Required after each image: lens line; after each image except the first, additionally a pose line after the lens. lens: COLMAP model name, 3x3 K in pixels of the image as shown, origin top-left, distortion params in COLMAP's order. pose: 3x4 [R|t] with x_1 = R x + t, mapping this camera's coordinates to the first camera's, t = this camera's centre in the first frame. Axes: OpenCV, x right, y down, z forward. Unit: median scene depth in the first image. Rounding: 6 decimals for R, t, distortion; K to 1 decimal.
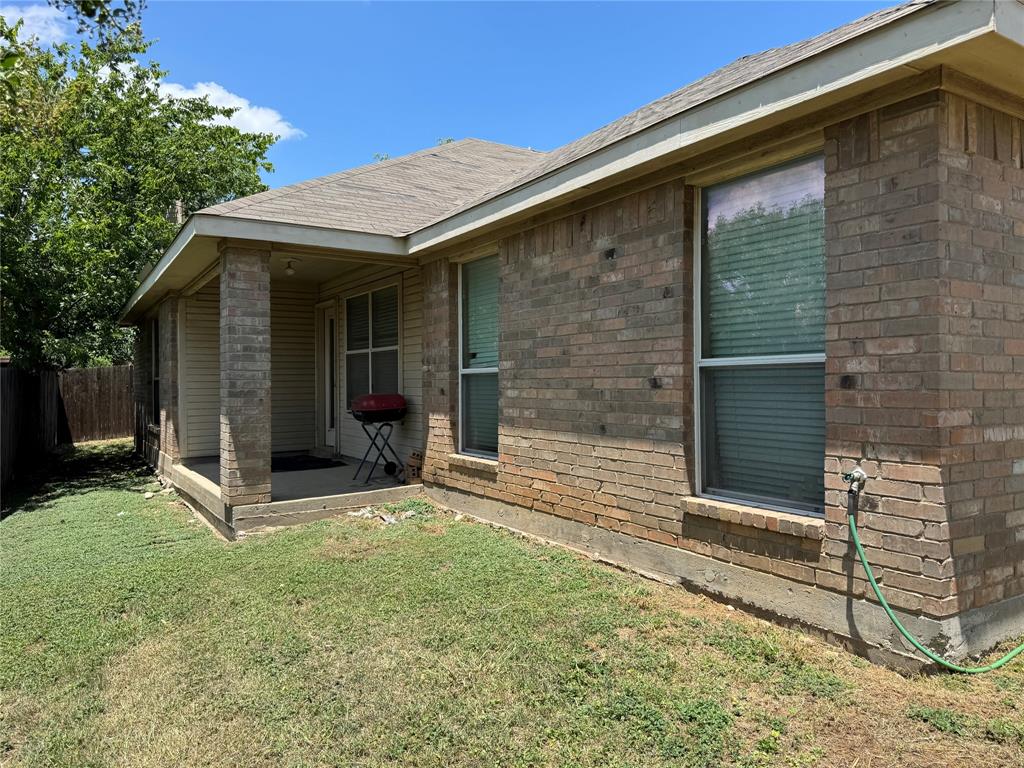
lens RADIAL K [[726.9, 0, 508.6], [0, 726.9, 379.2], [0, 0, 1]] dist [-0.003976, -0.003405]
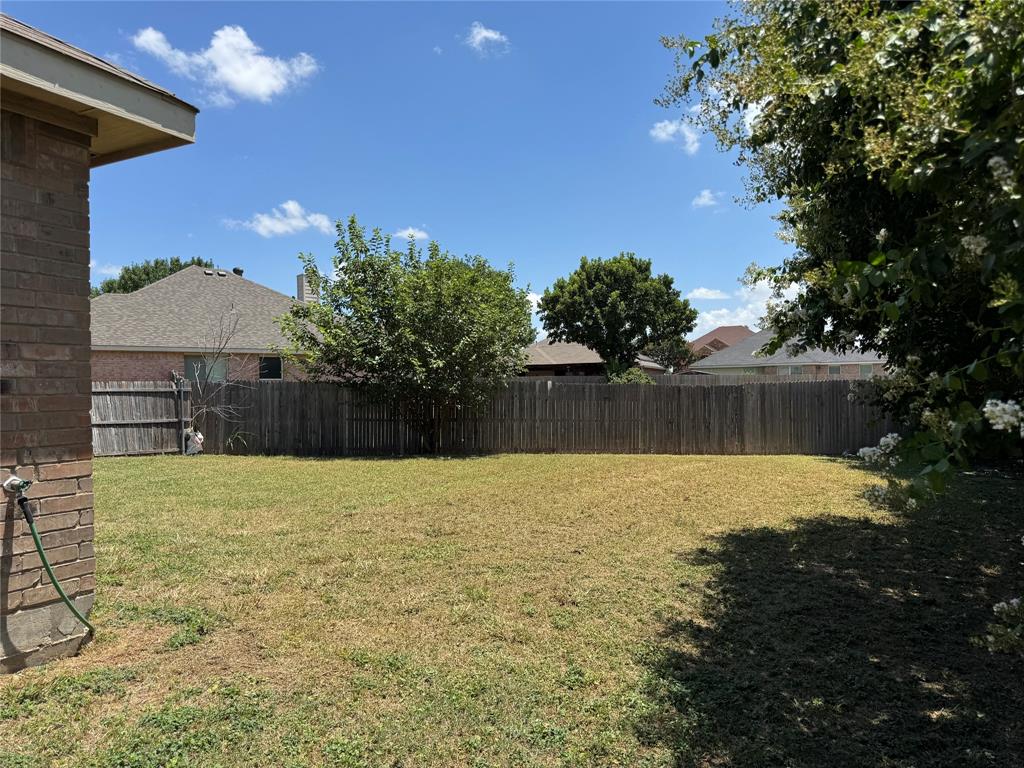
lens RADIAL K [[726.9, 0, 508.9], [0, 726.9, 388.7], [0, 0, 1]] dist [-0.003976, -0.003405]
pose [[-0.521001, 0.018177, 0.853363, -0.702153], [0.015020, 0.999814, -0.012126, 0.029037], [-0.853424, 0.006500, -0.521177, 0.969338]]
